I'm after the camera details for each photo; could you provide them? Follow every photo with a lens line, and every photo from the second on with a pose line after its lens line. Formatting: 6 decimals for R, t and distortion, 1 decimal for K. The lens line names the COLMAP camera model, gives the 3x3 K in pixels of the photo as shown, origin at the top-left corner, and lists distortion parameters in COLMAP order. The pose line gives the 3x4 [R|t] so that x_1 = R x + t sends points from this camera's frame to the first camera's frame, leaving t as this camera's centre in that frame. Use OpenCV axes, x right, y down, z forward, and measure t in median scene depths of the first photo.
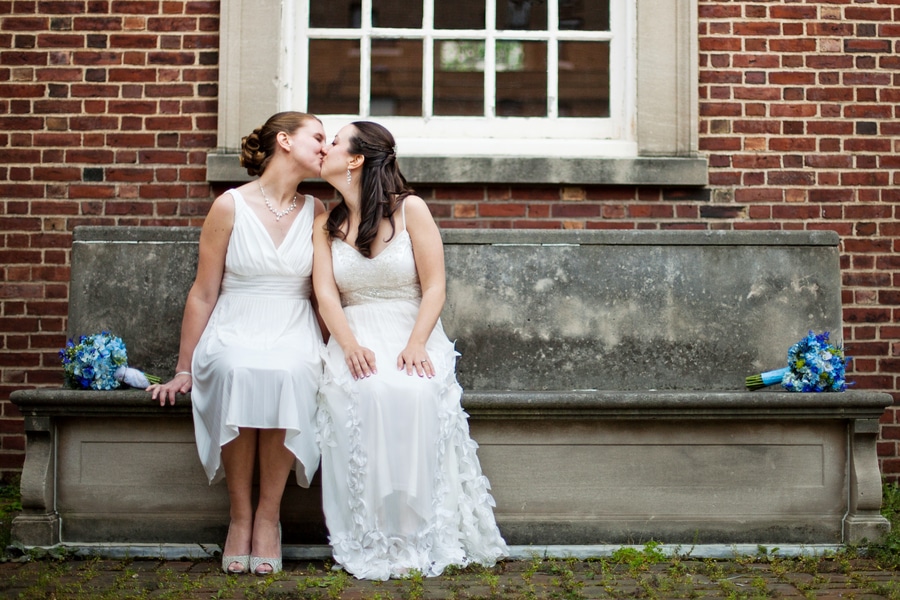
lens RADIAL K [[1696.8, 0, 450.0], [0, 1696.8, 300.0], [0, 0, 1]] dist [-0.135388, 0.044047]
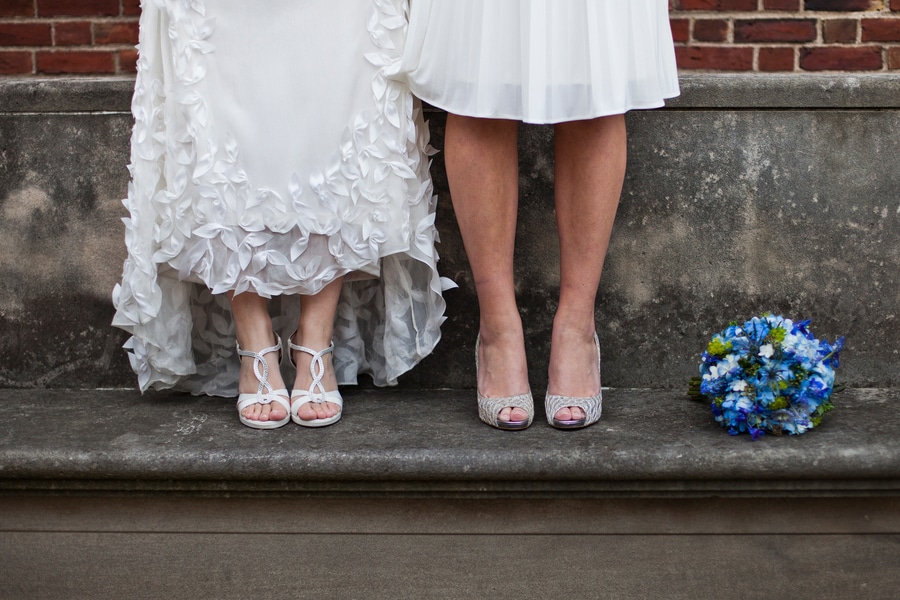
lens RADIAL K [[1696.8, 0, 450.0], [0, 1696.8, 300.0], [0, 0, 1]] dist [-0.135388, 0.044047]
pose [[0.999193, -0.006893, -0.039568, 0.057391], [0.015425, 0.975475, 0.219570, -0.091625], [0.037085, -0.220004, 0.974794, 0.480727]]
